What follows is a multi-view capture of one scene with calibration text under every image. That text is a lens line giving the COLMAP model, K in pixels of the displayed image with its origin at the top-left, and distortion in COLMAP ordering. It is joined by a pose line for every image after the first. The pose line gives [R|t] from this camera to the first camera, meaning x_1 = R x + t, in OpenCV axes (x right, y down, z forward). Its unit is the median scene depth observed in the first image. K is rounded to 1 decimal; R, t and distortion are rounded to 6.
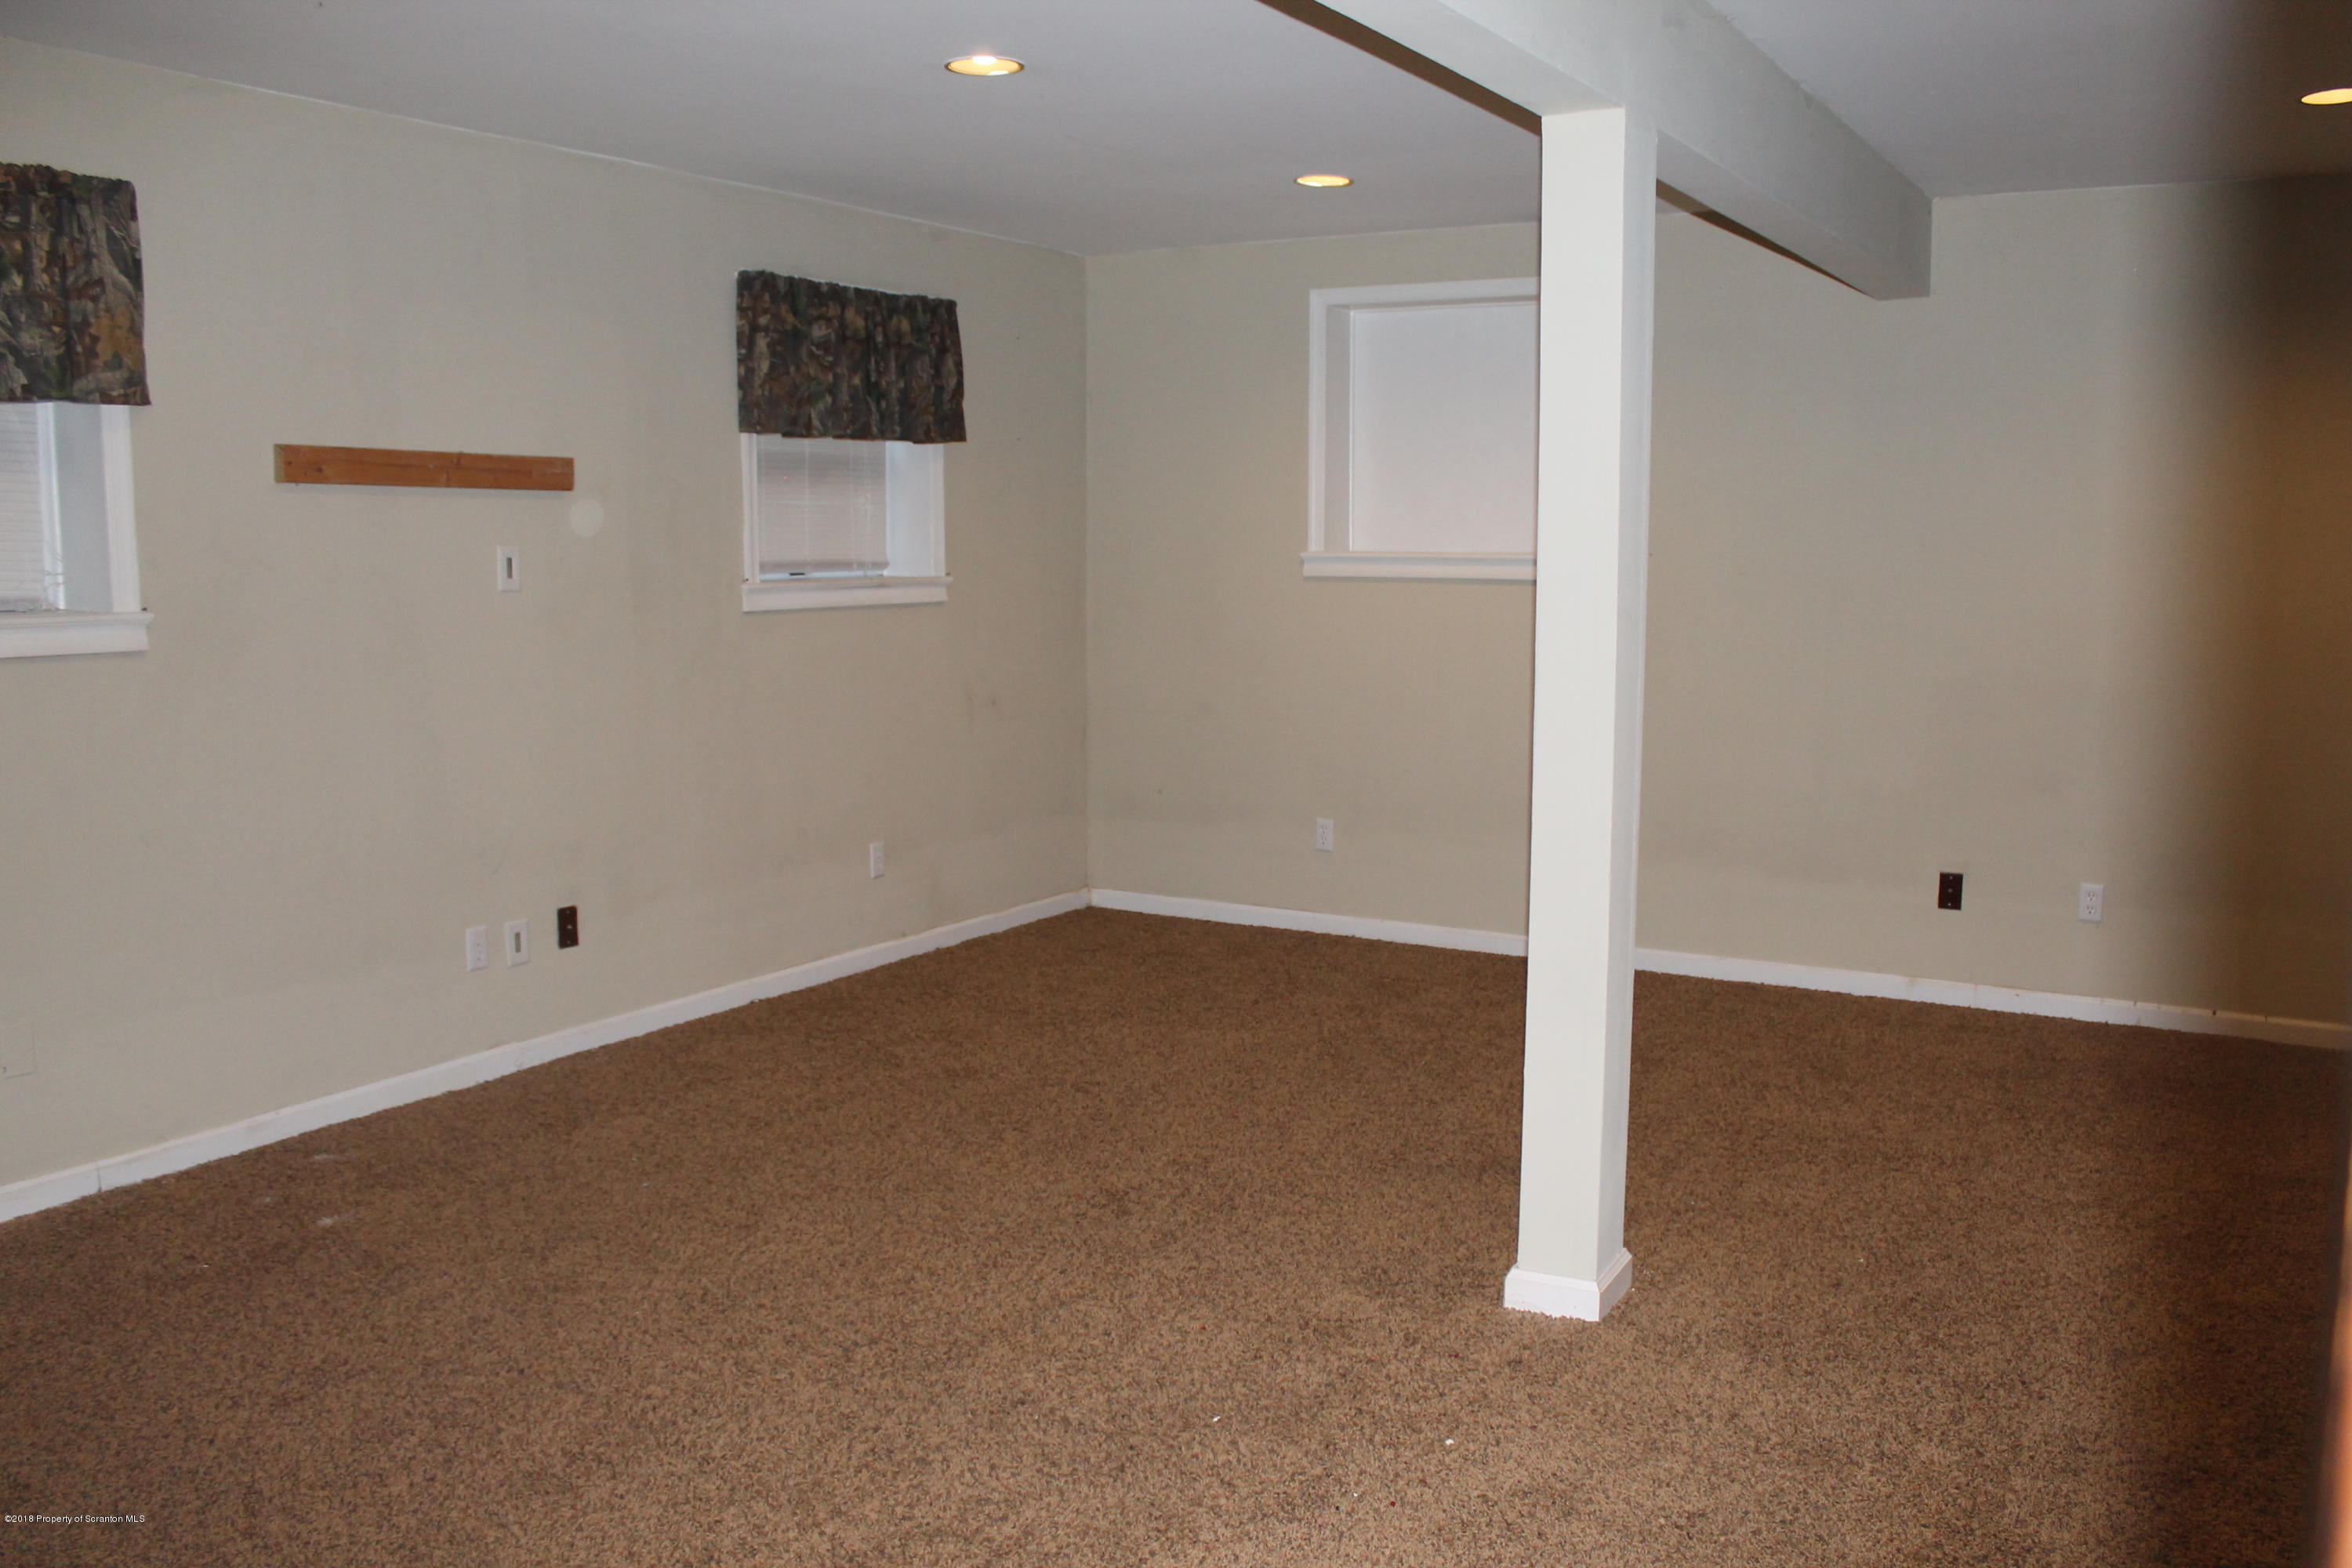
lens RADIAL K [[2009.6, 0, 1176.0], [0, 2009.6, 784.0], [0, 0, 1]] dist [-0.178160, 0.157219]
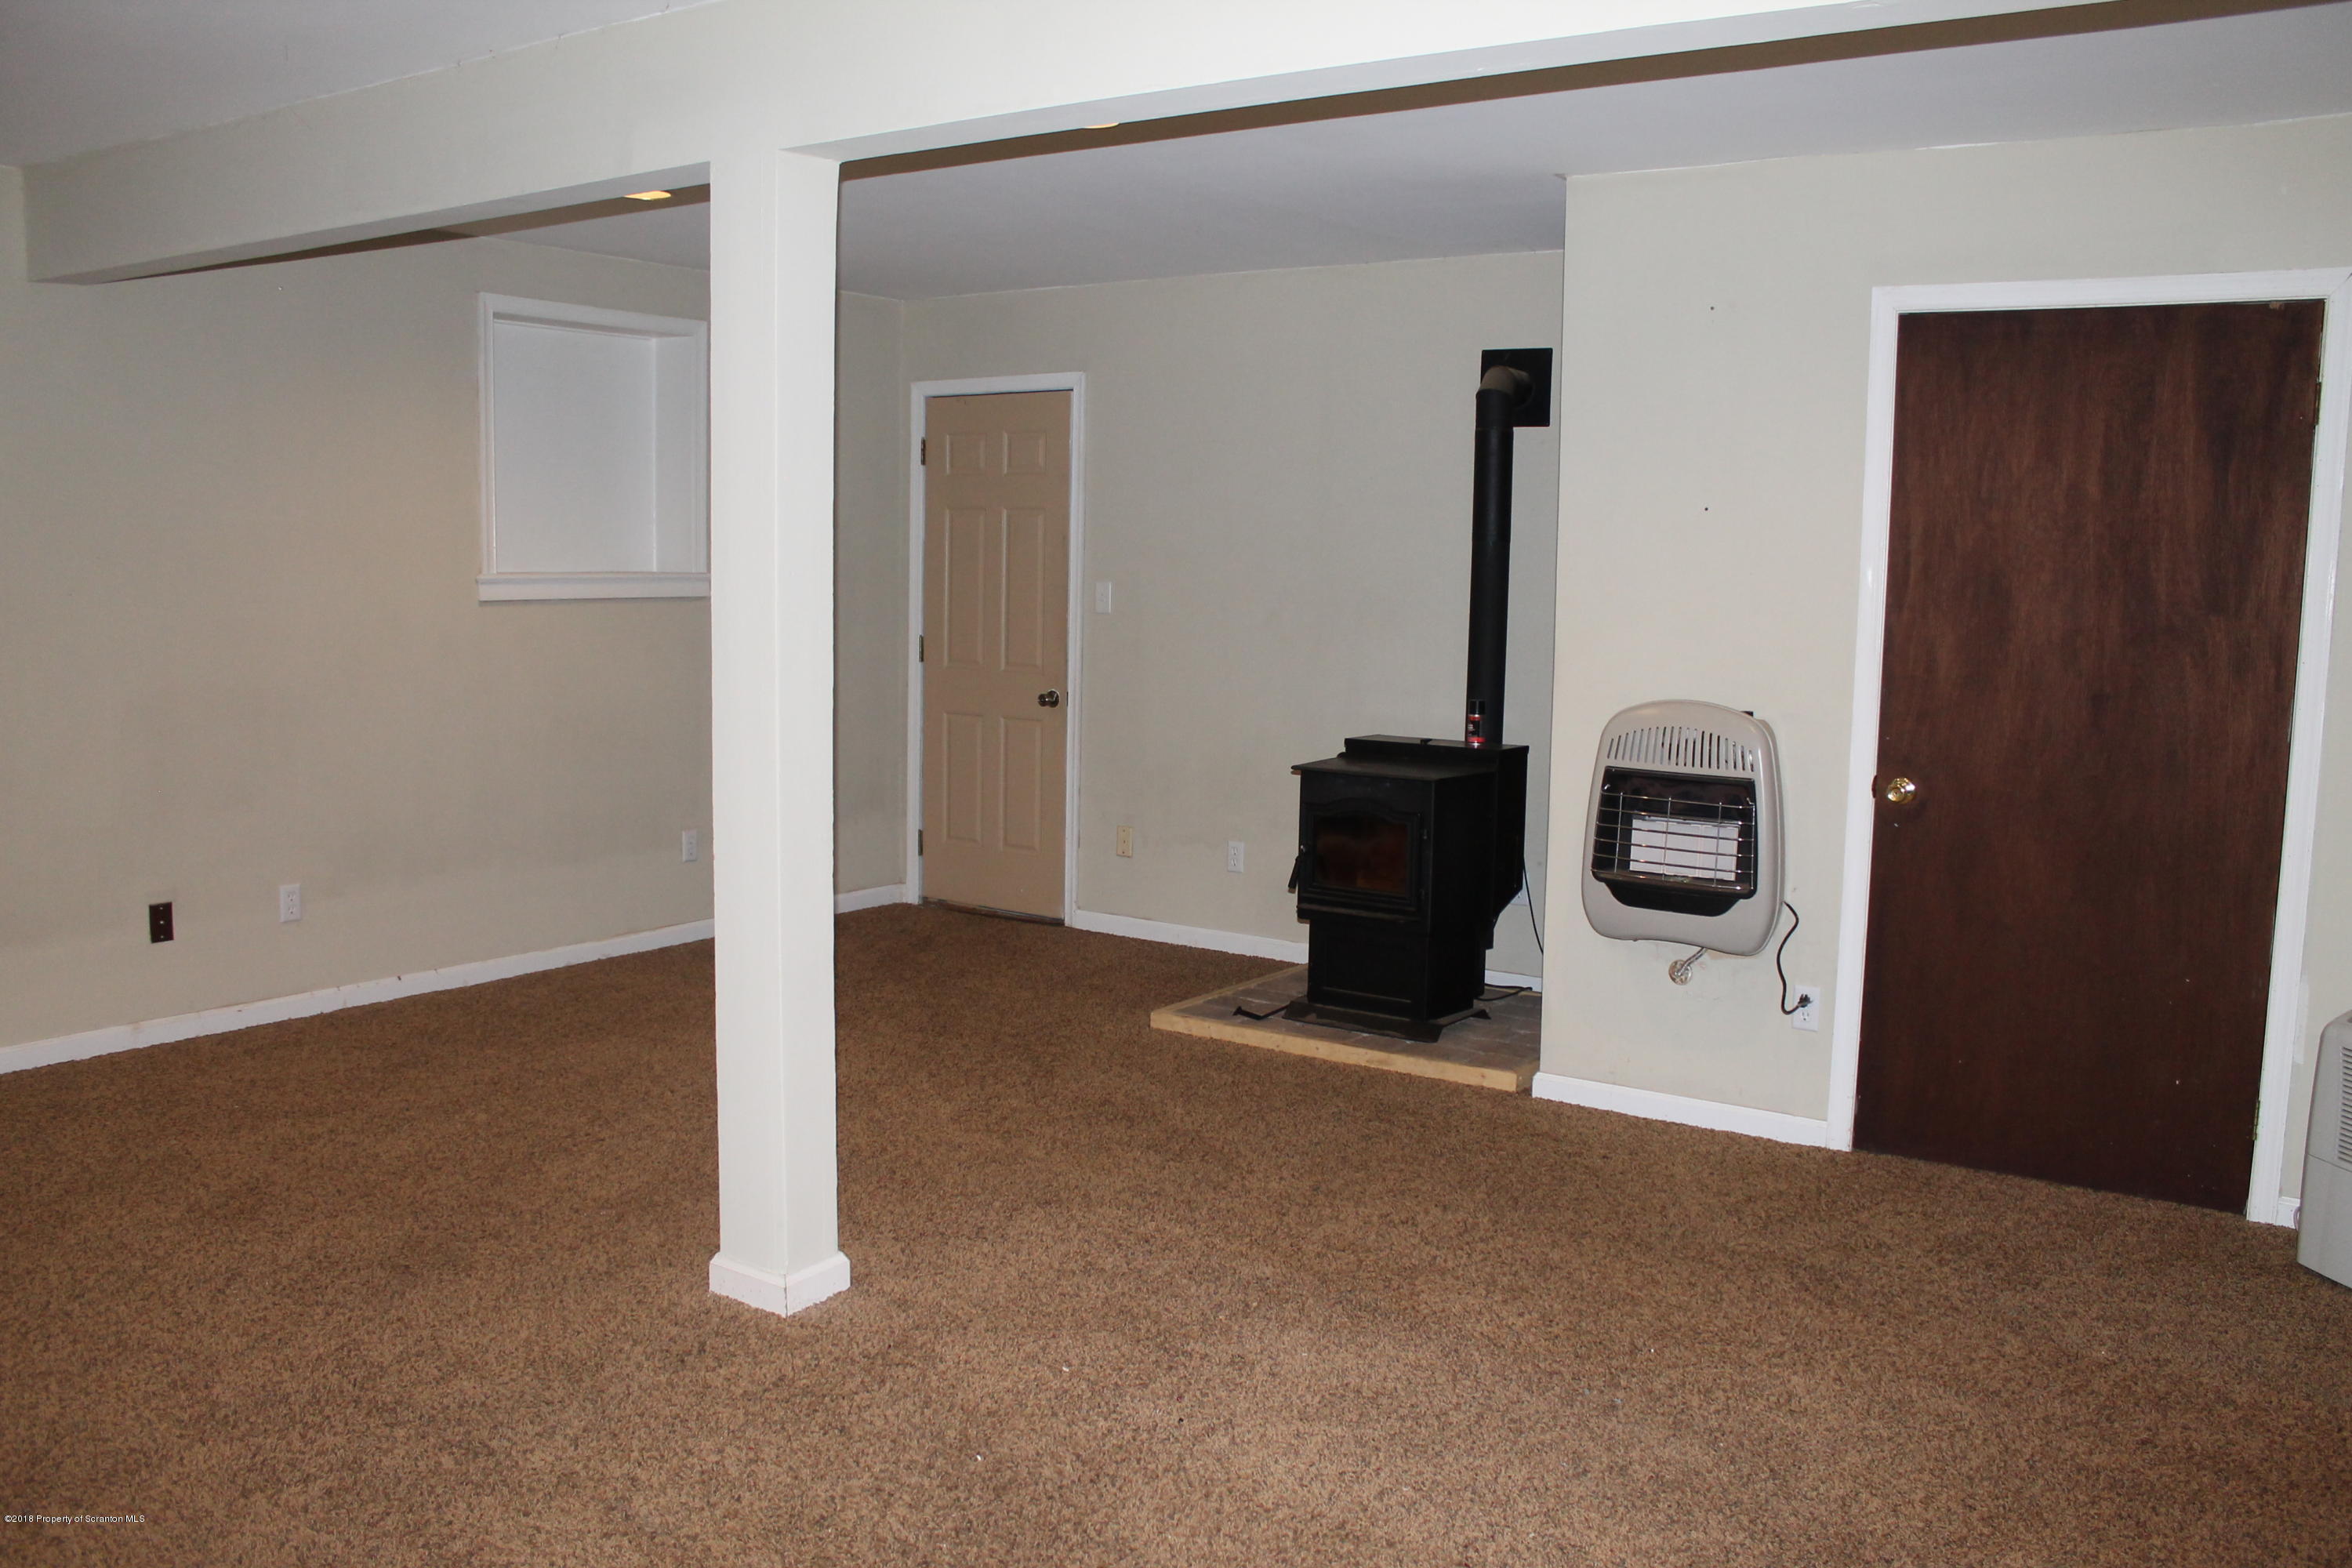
lens RADIAL K [[2009.6, 0, 1176.0], [0, 2009.6, 784.0], [0, 0, 1]] dist [-0.178160, 0.157219]
pose [[0.070518, -0.112077, 0.991194, -0.745136], [0.112676, 0.988203, 0.103722, -0.081410], [-0.991126, 0.104369, 0.082315, 0.655204]]
